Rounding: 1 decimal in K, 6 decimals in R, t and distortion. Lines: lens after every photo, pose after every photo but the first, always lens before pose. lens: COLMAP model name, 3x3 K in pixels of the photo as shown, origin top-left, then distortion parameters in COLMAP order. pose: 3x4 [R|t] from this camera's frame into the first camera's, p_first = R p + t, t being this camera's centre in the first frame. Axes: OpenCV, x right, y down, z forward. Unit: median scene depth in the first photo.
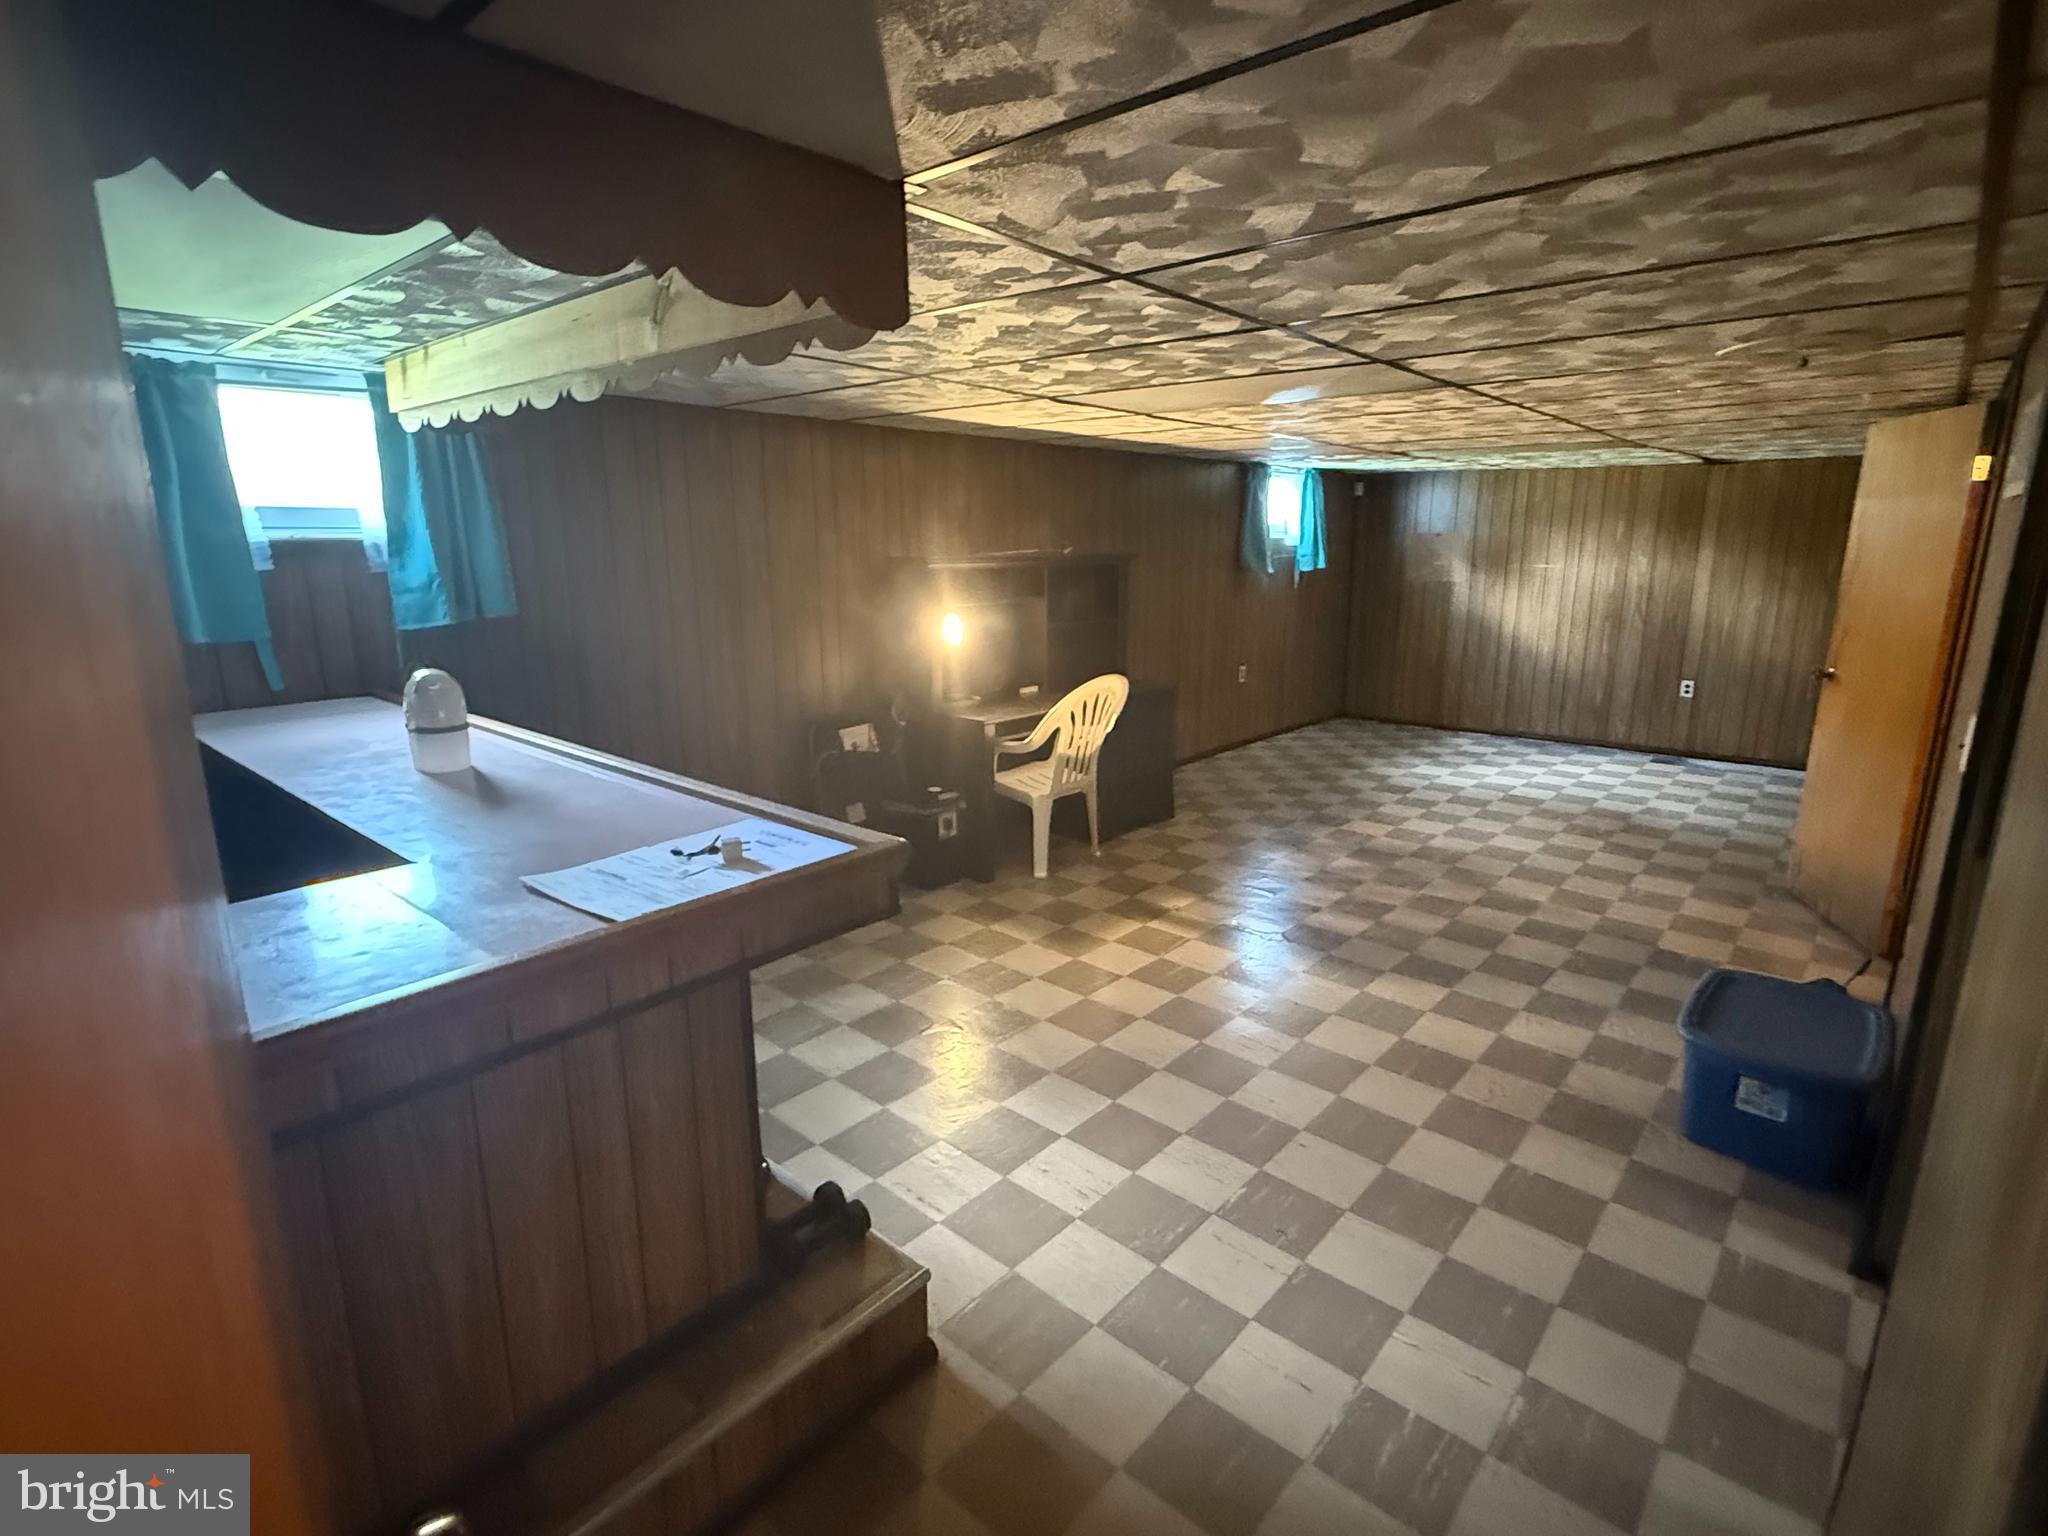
lens RADIAL K [[1003.1, 0, 1021.3], [0, 1003.1, 768.0], [0, 0, 1]] dist [-0.013644, -0.000795]
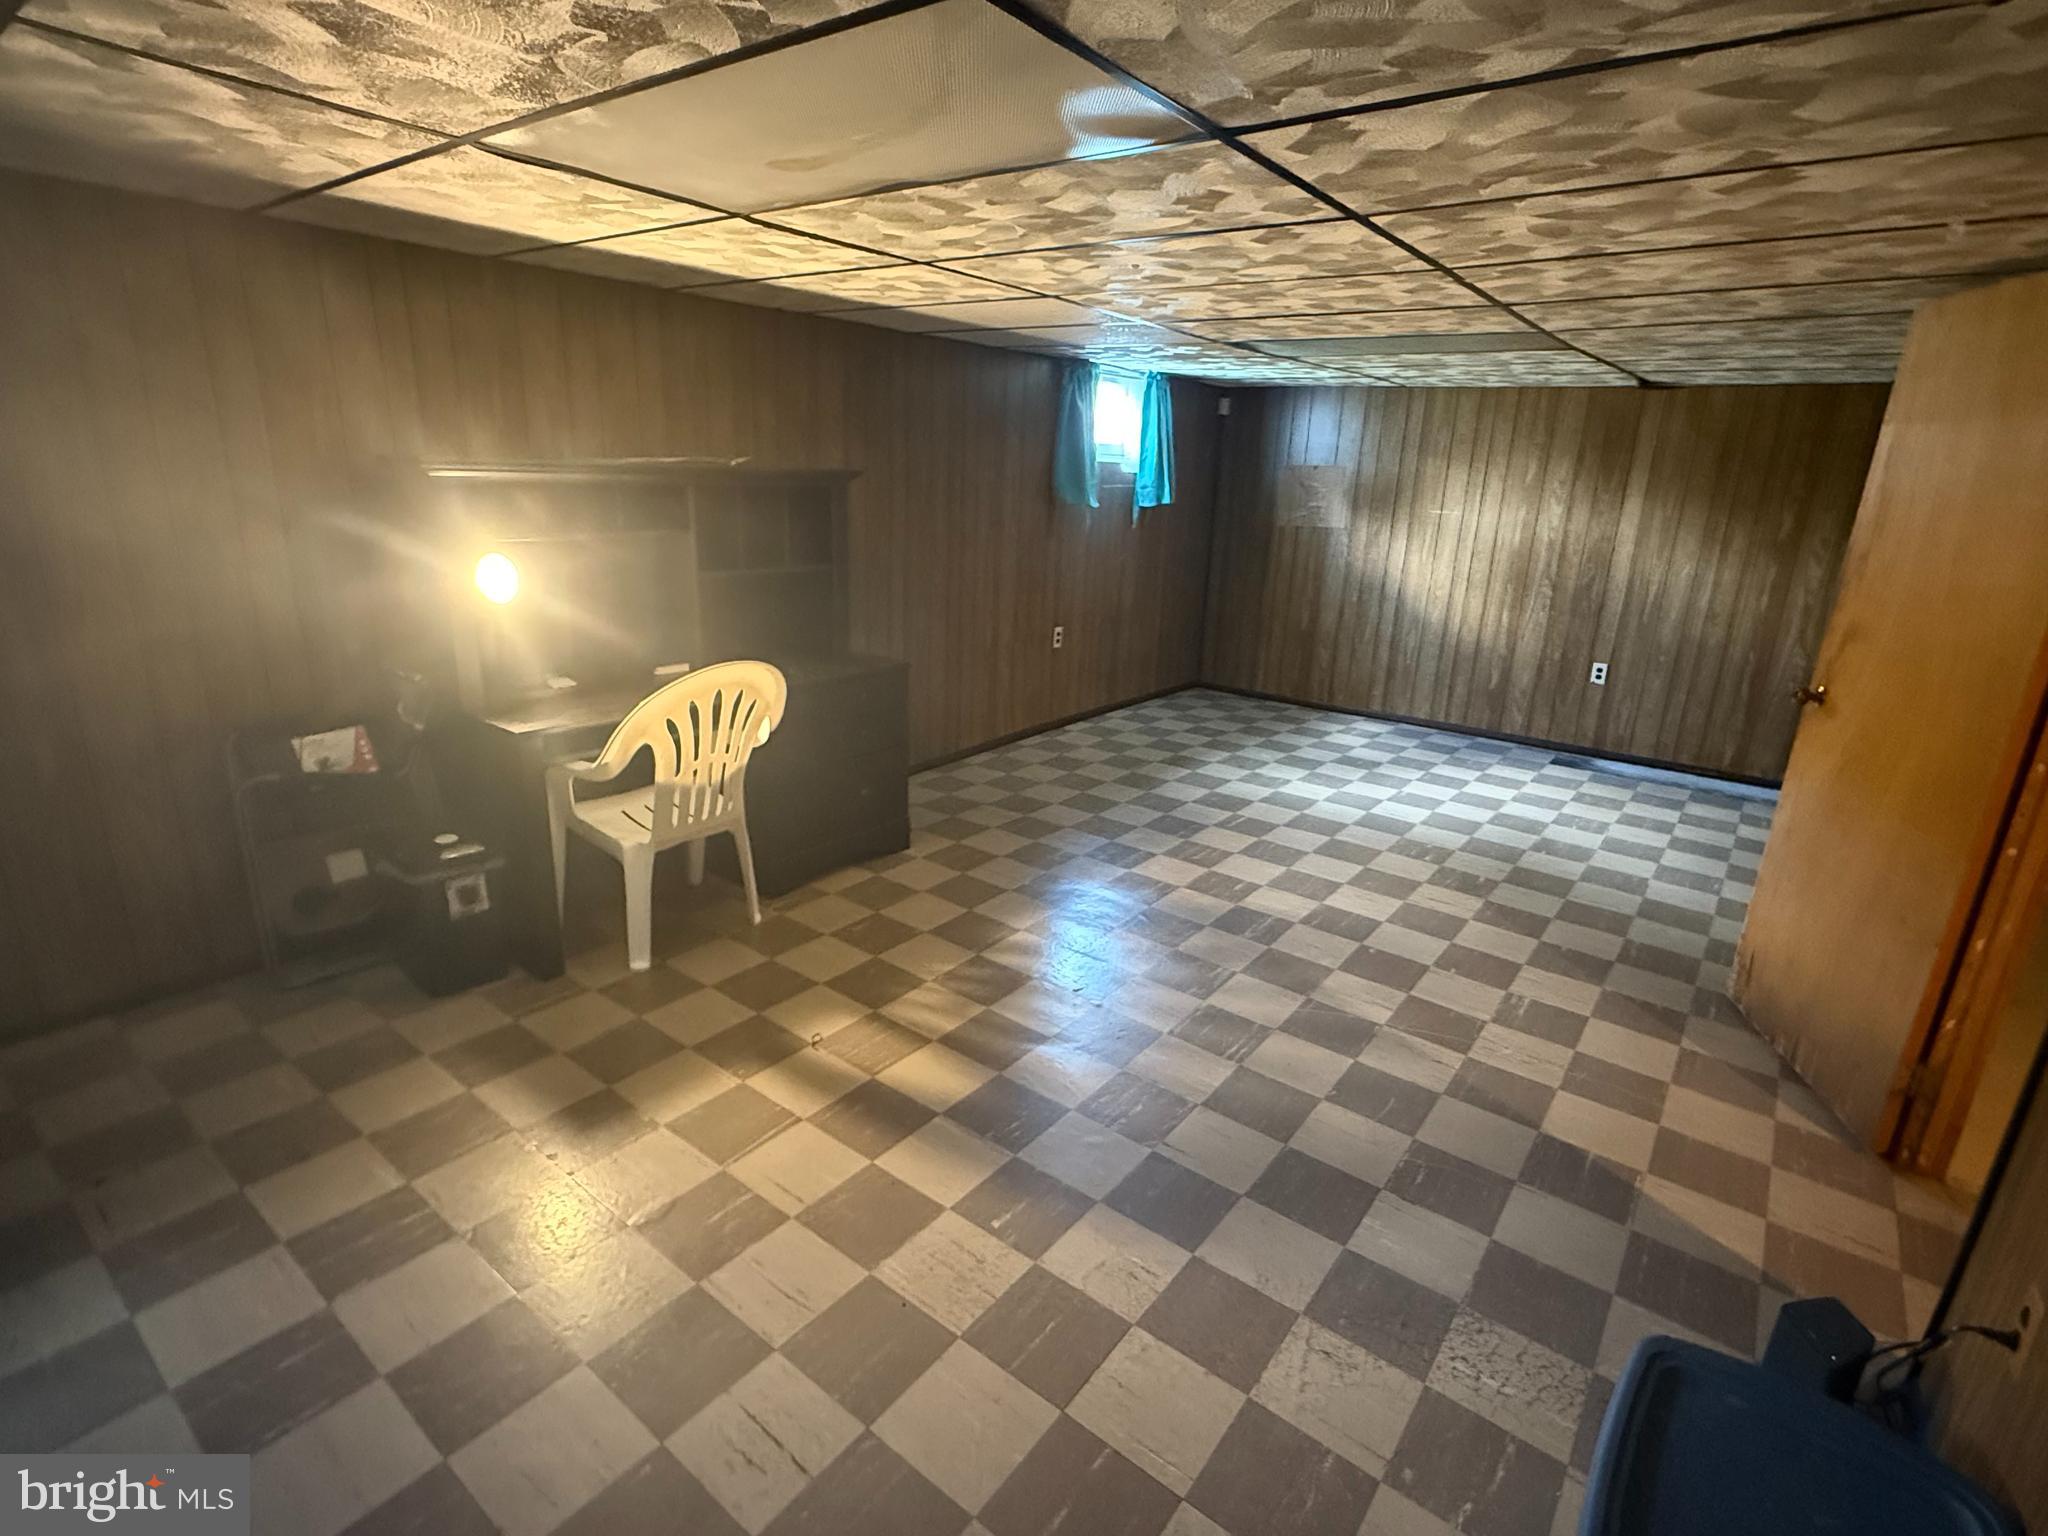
lens RADIAL K [[1003.1, 0, 1026.3], [0, 1003.1, 771.0], [0, 0, 1]] dist [-0.013644, -0.000795]
pose [[0.996540, 0.017793, 0.081184, 0.148802], [-0.023543, 0.997239, 0.070431, -0.048972], [-0.079706, -0.072098, 0.994208, 0.239759]]
